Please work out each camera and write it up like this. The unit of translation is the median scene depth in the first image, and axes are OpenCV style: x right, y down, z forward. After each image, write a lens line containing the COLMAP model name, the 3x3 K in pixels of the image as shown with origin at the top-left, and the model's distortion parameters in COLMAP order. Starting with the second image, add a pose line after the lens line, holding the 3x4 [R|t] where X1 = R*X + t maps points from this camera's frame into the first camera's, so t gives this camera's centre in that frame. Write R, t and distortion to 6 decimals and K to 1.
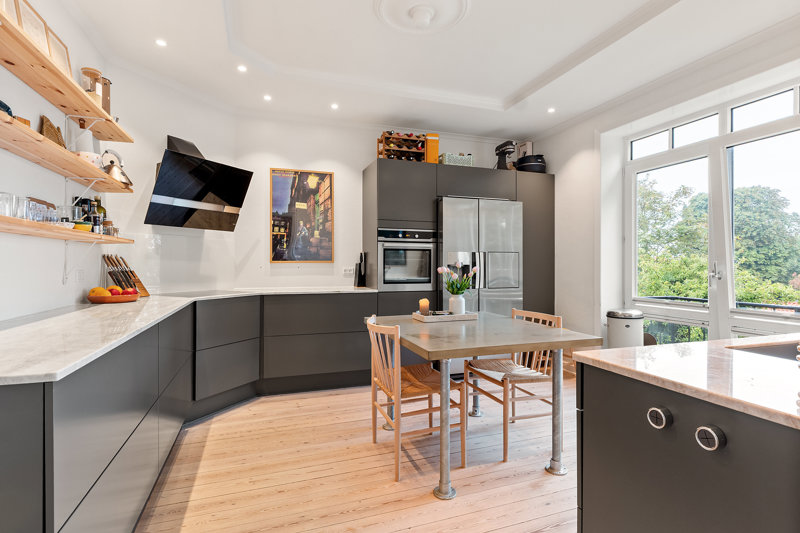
lens RADIAL K [[403.2, 0, 400.0], [0, 403.2, 266.5], [0, 0, 1]] dist [0.000477, 0.000109]
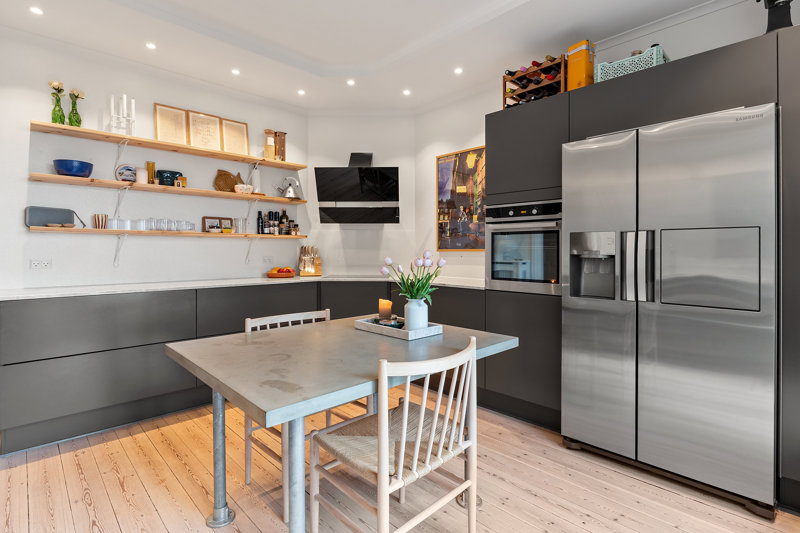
lens RADIAL K [[386.6, 0, 400.8], [0, 386.6, 248.0], [0, 0, 1]] dist [-0.000509, 0.000169]
pose [[0.420822, -0.006598, -0.907119, 0.508511], [-0.003696, 0.999953, -0.008988, -0.008668], [0.907136, 0.007135, 0.420778, 0.514794]]
